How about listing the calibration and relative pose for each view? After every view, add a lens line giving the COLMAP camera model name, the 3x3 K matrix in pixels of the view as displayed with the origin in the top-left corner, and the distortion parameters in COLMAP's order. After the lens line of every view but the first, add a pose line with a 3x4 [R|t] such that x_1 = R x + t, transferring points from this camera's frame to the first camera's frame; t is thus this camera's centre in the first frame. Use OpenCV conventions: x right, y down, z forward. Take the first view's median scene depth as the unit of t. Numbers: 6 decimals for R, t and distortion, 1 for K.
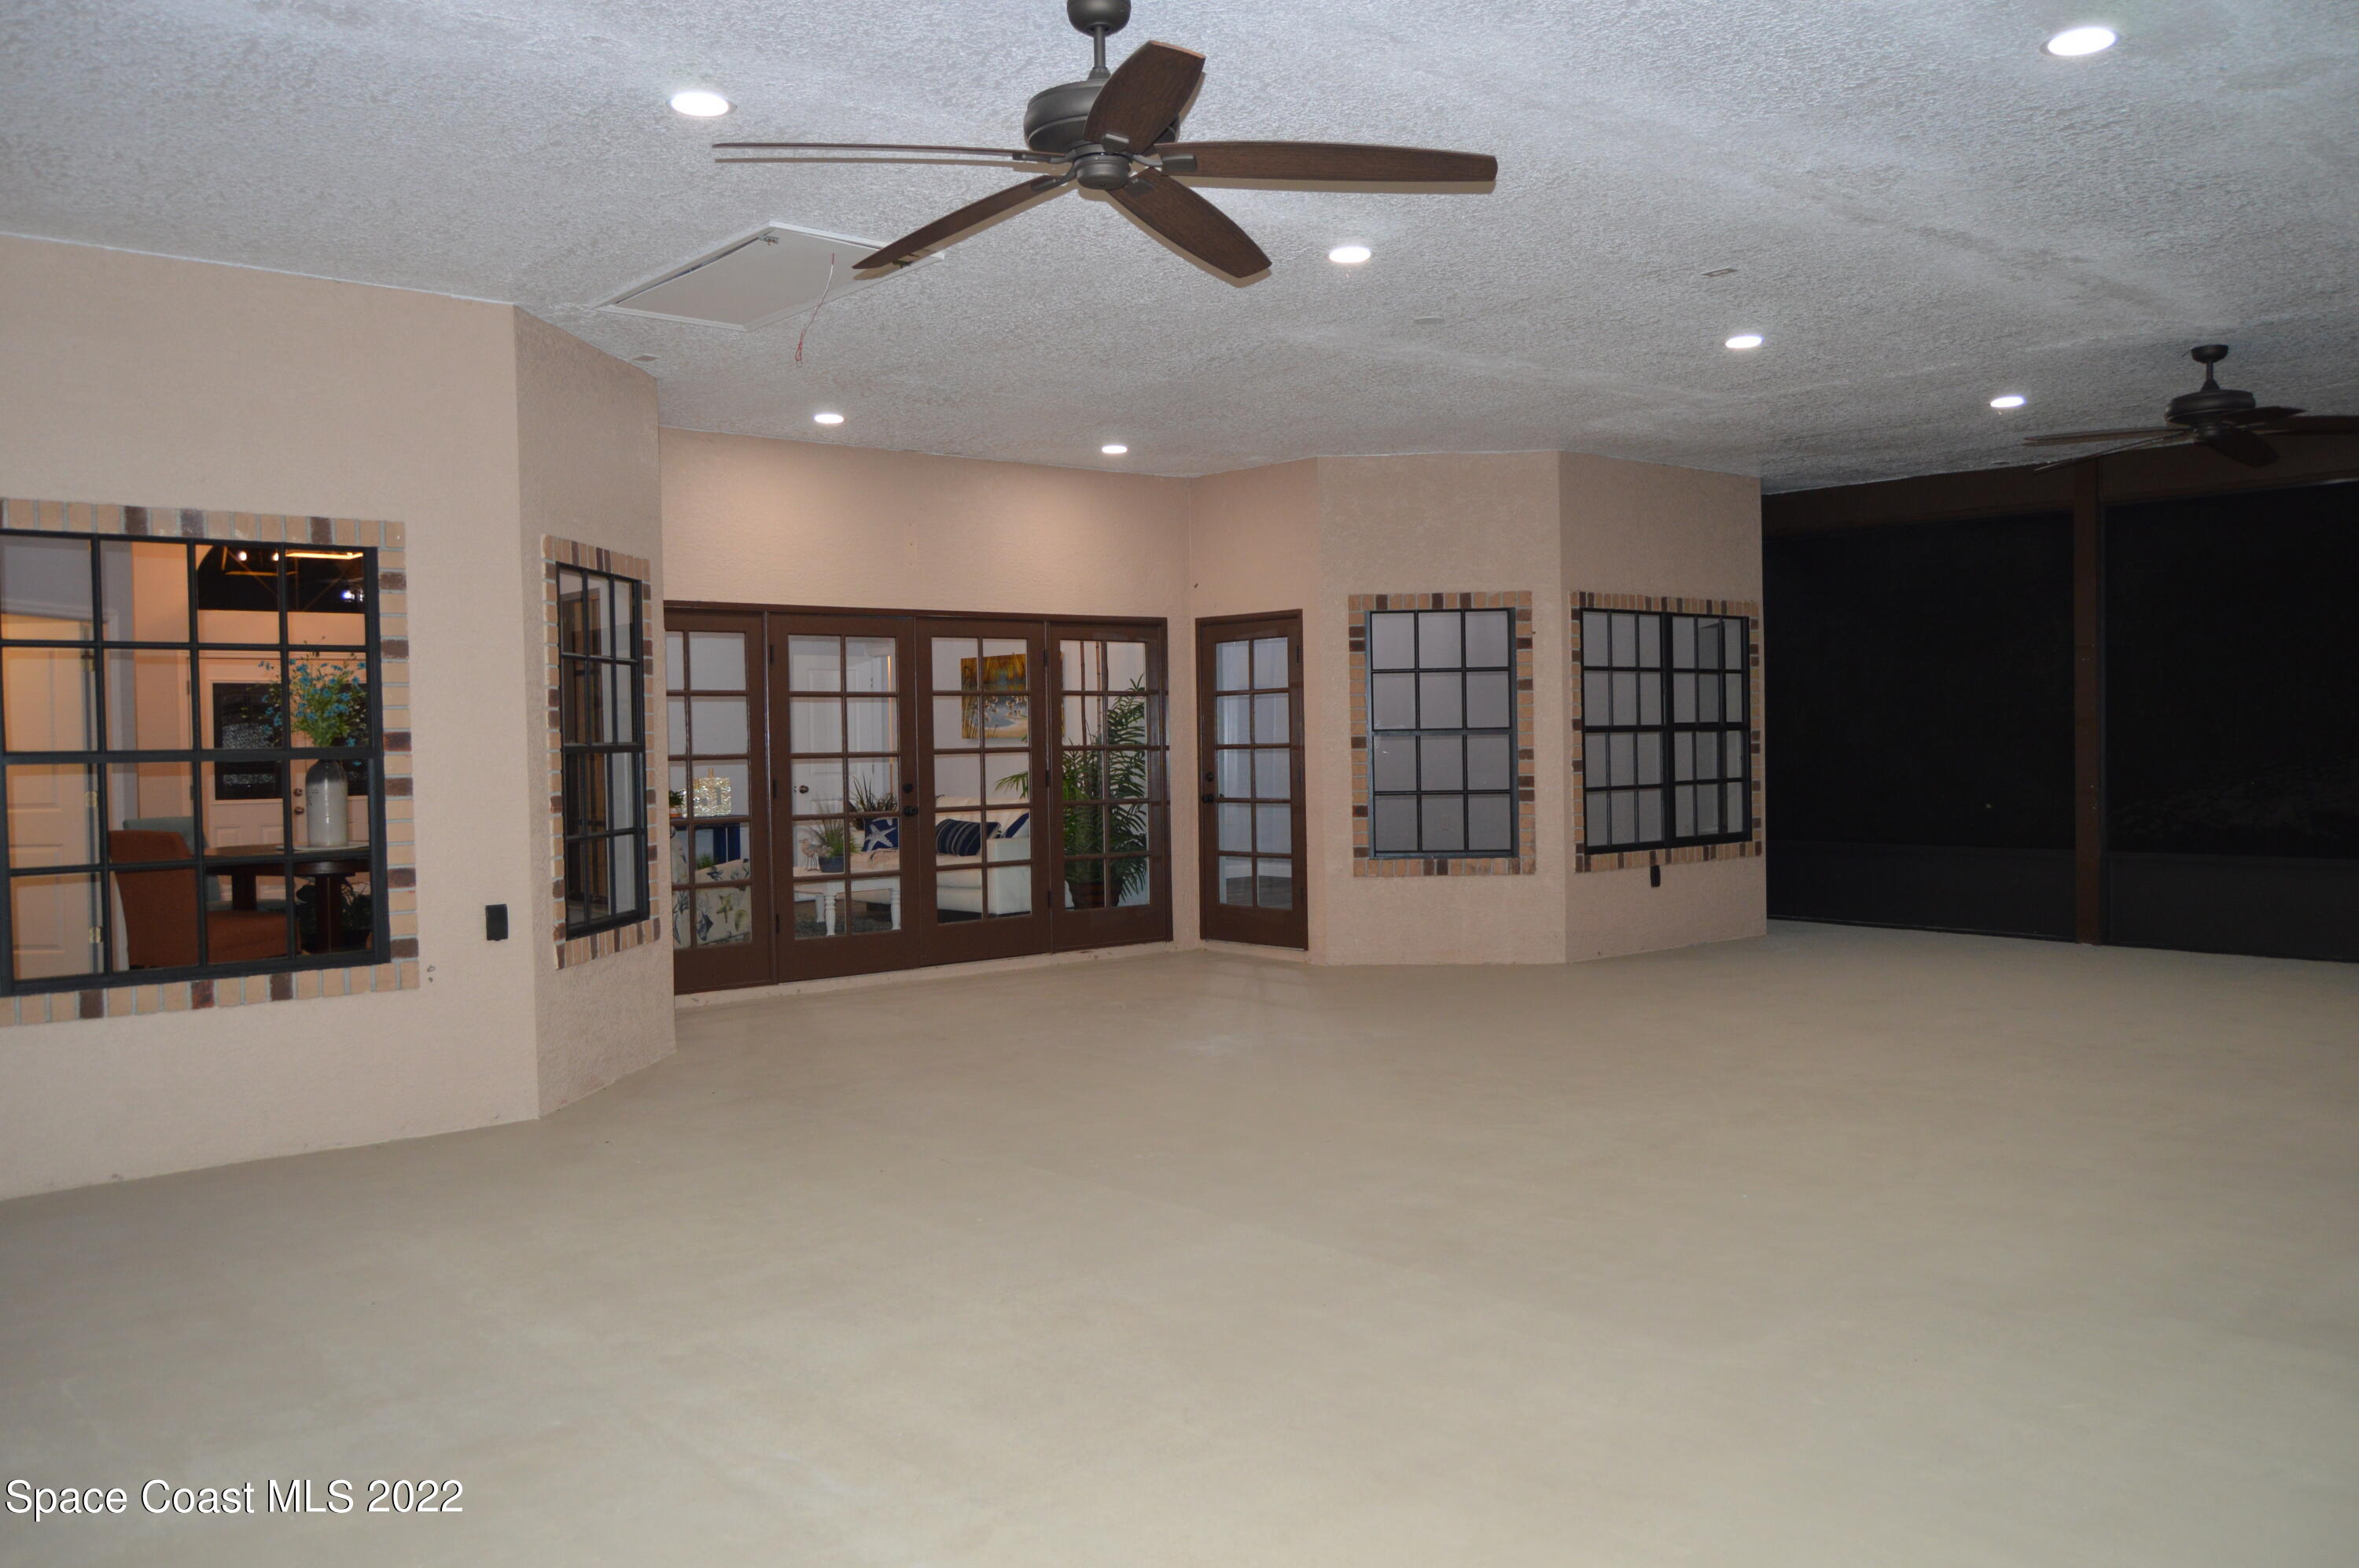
lens RADIAL K [[1852.9, 0, 1191.1], [0, 1852.9, 782.4], [0, 0, 1]] dist [-0.016287, 0.013515]
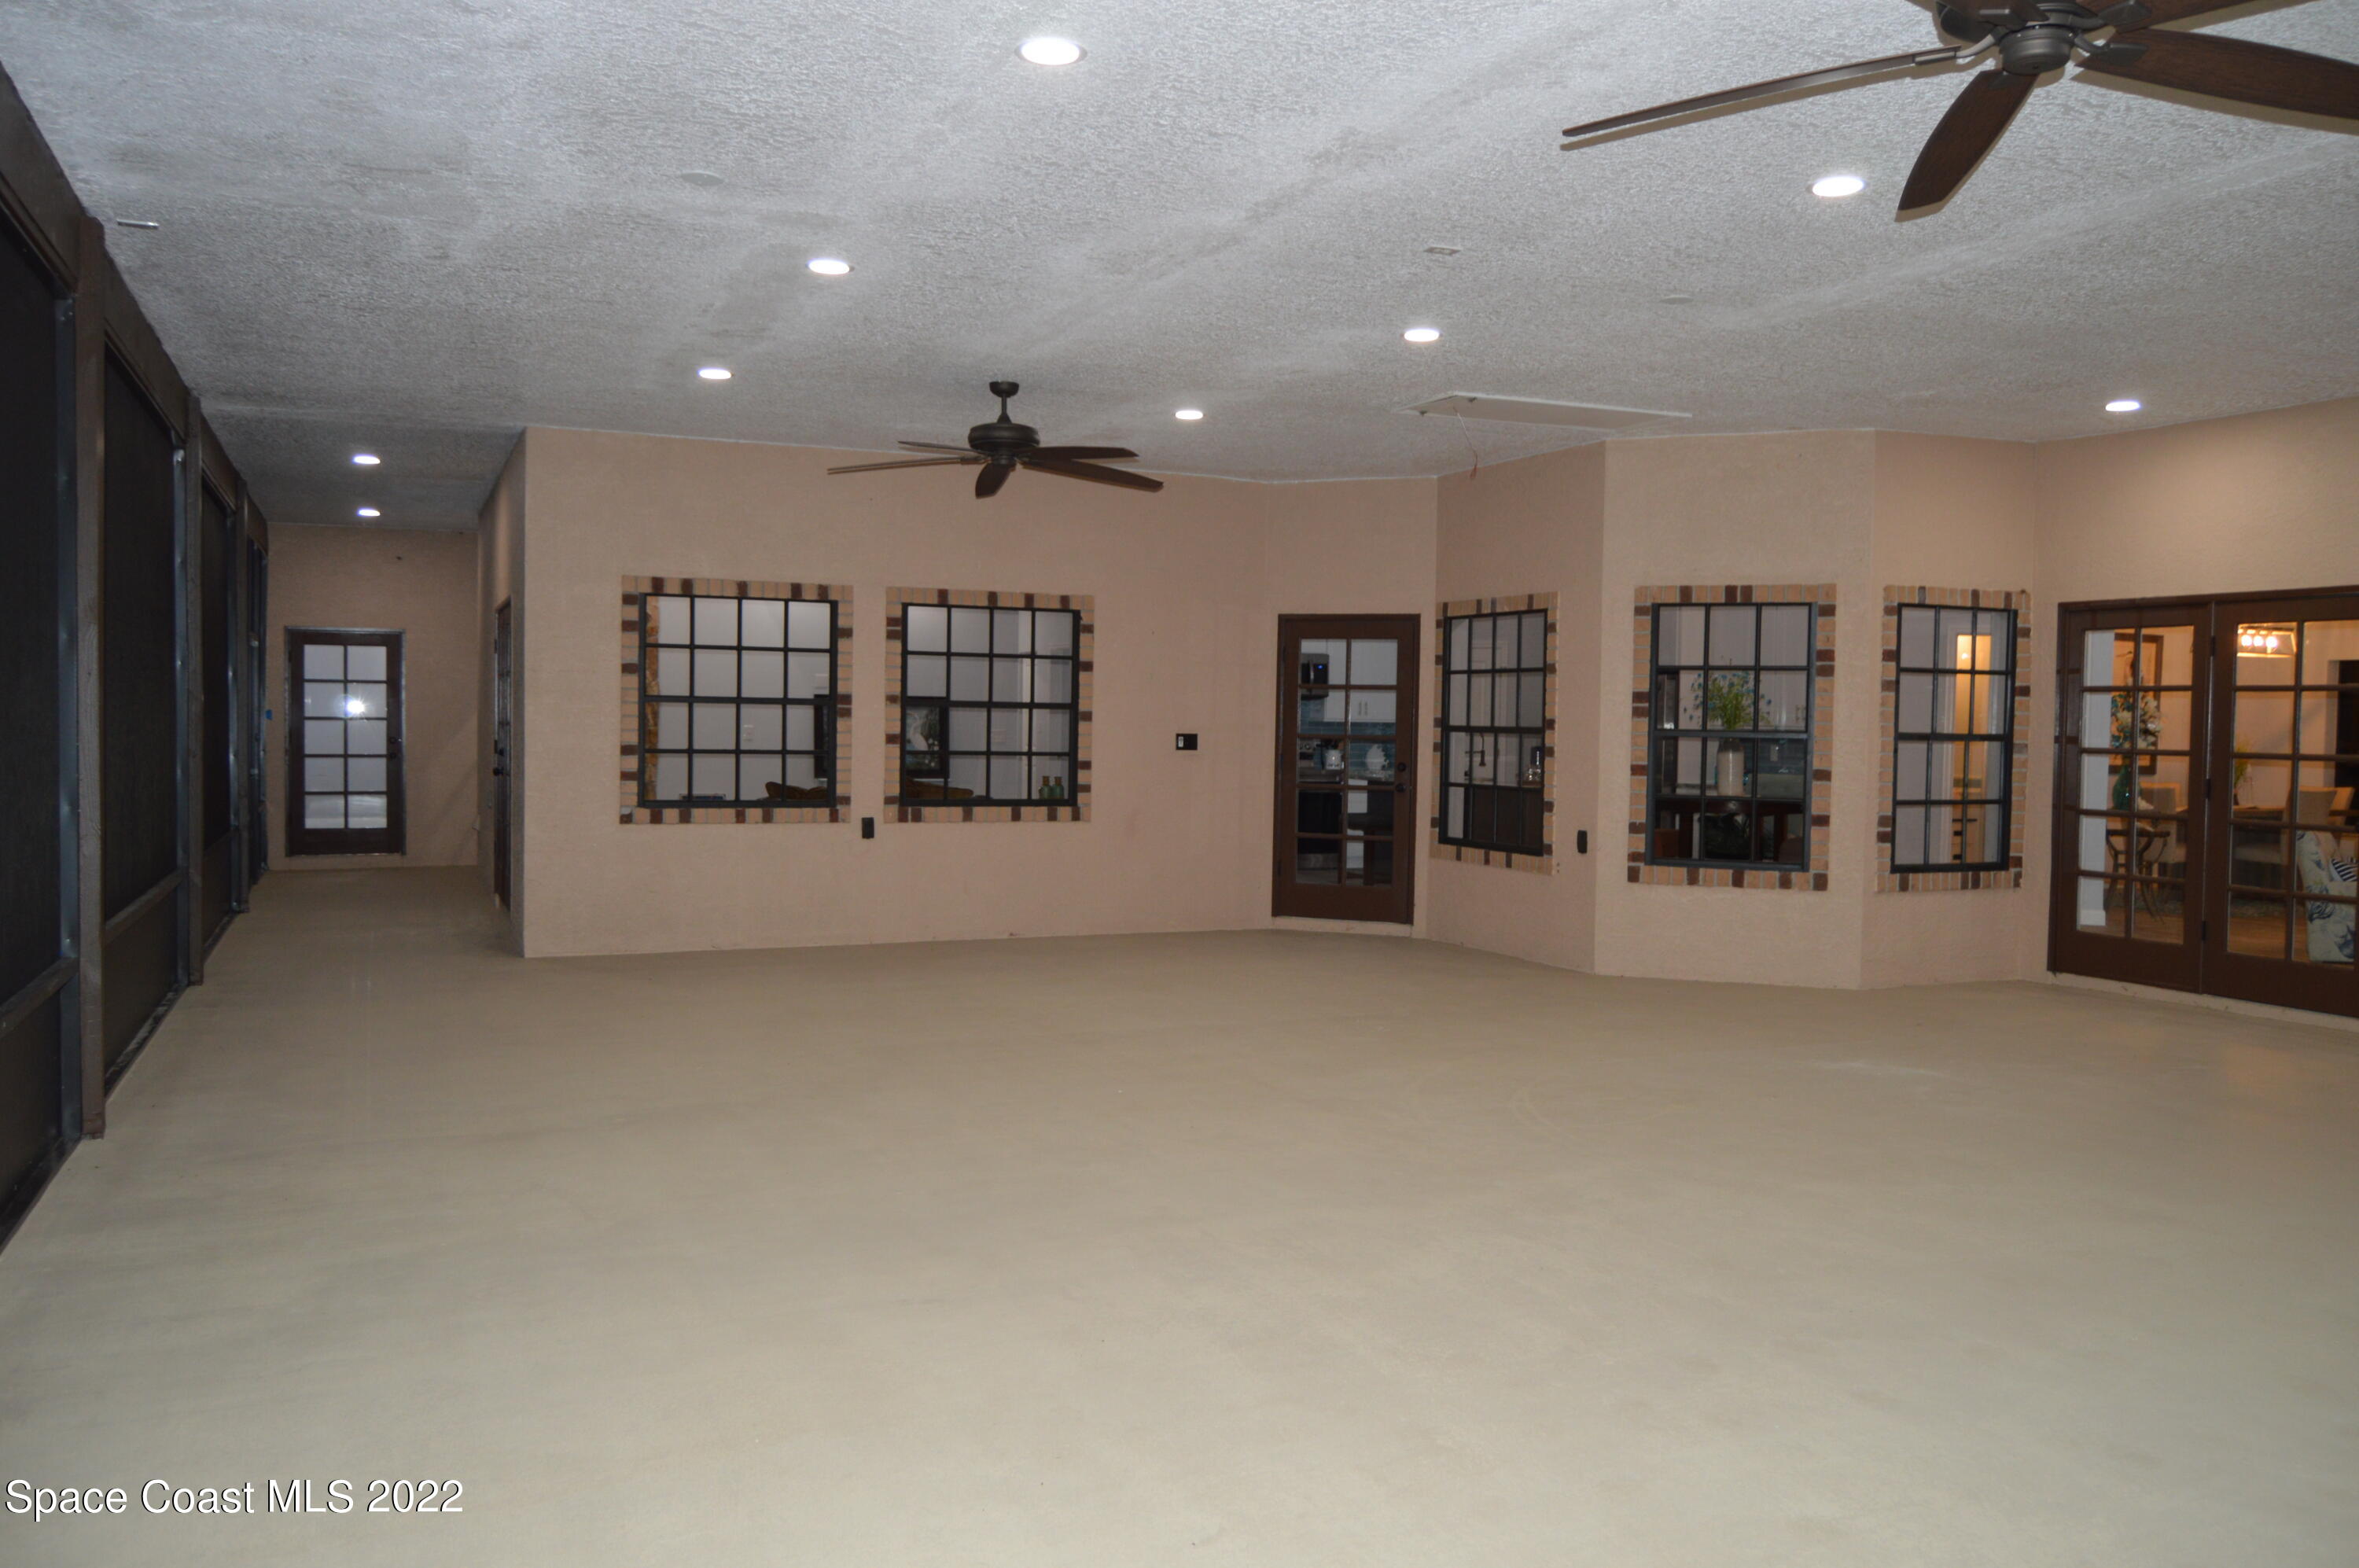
lens RADIAL K [[1852.9, 0, 1191.1], [0, 1852.9, 782.4], [0, 0, 1]] dist [-0.016287, 0.013515]
pose [[-0.302406, 0.048847, -0.951927, 1.188661], [-0.030538, 0.997677, 0.060896, -0.058851], [0.952690, 0.047485, -0.300212, 1.133874]]
